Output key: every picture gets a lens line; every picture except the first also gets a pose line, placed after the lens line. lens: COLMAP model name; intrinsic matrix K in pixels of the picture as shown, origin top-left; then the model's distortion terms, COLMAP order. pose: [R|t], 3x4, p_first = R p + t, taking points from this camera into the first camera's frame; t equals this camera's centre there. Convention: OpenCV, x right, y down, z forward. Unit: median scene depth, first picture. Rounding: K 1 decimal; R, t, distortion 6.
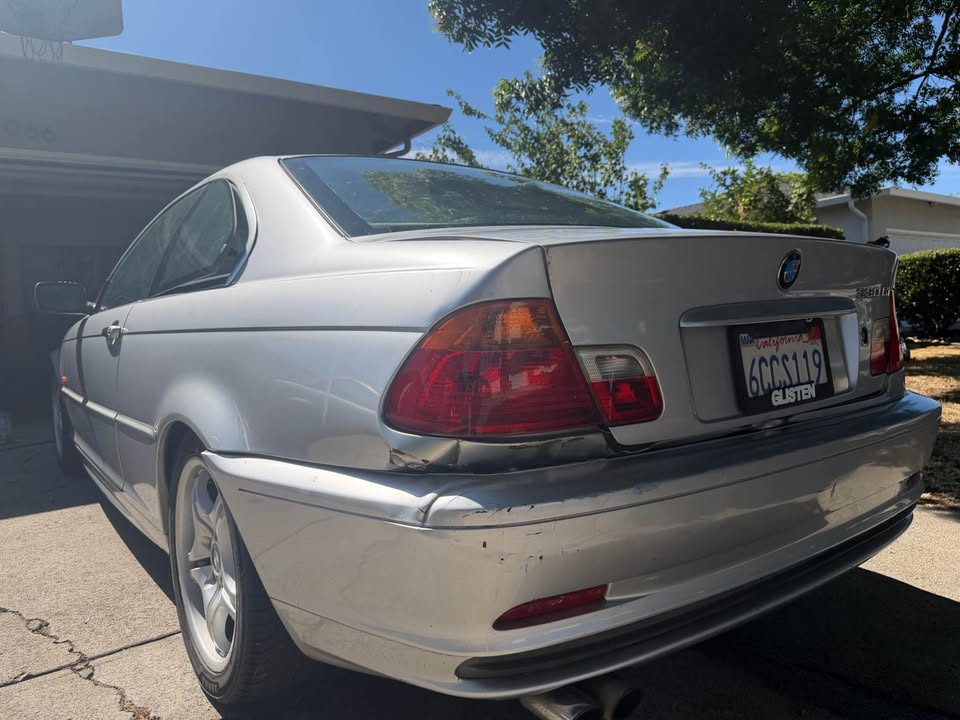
lens RADIAL K [[683.6, 0, 476.1], [0, 683.6, 361.1], [0, 0, 1]] dist [0.012257, -0.022323]
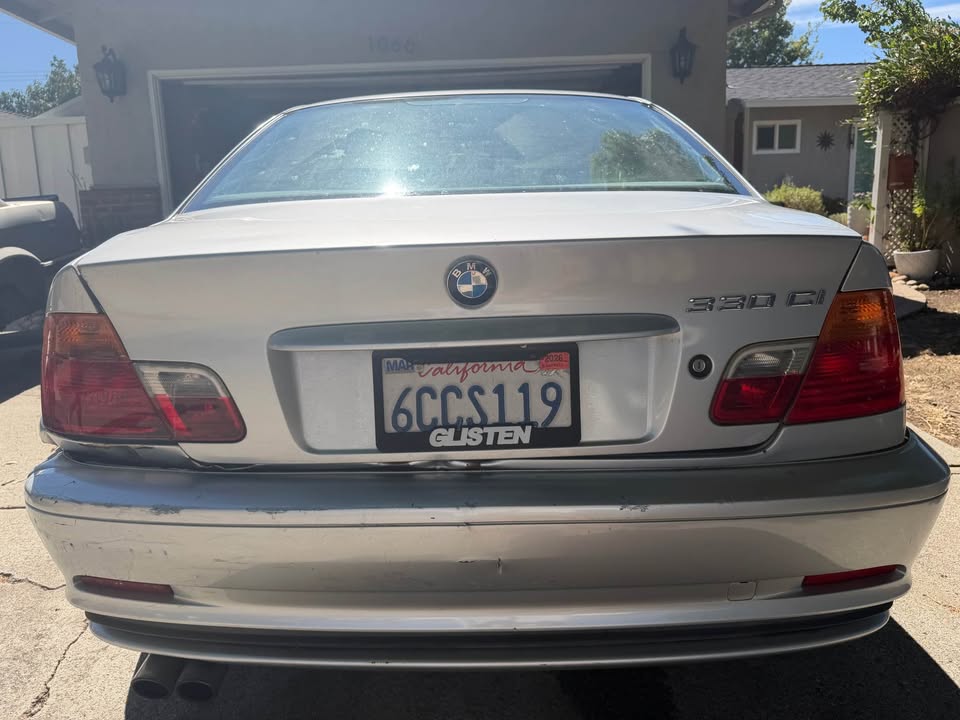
lens RADIAL K [[683.6, 0, 482.1], [0, 683.6, 359.7], [0, 0, 1]] dist [0.012257, -0.022323]
pose [[0.804801, 0.136659, -0.577599, 0.928690], [-0.045099, 0.984400, 0.170068, -0.179050], [0.591829, -0.110821, 0.798409, 0.371501]]
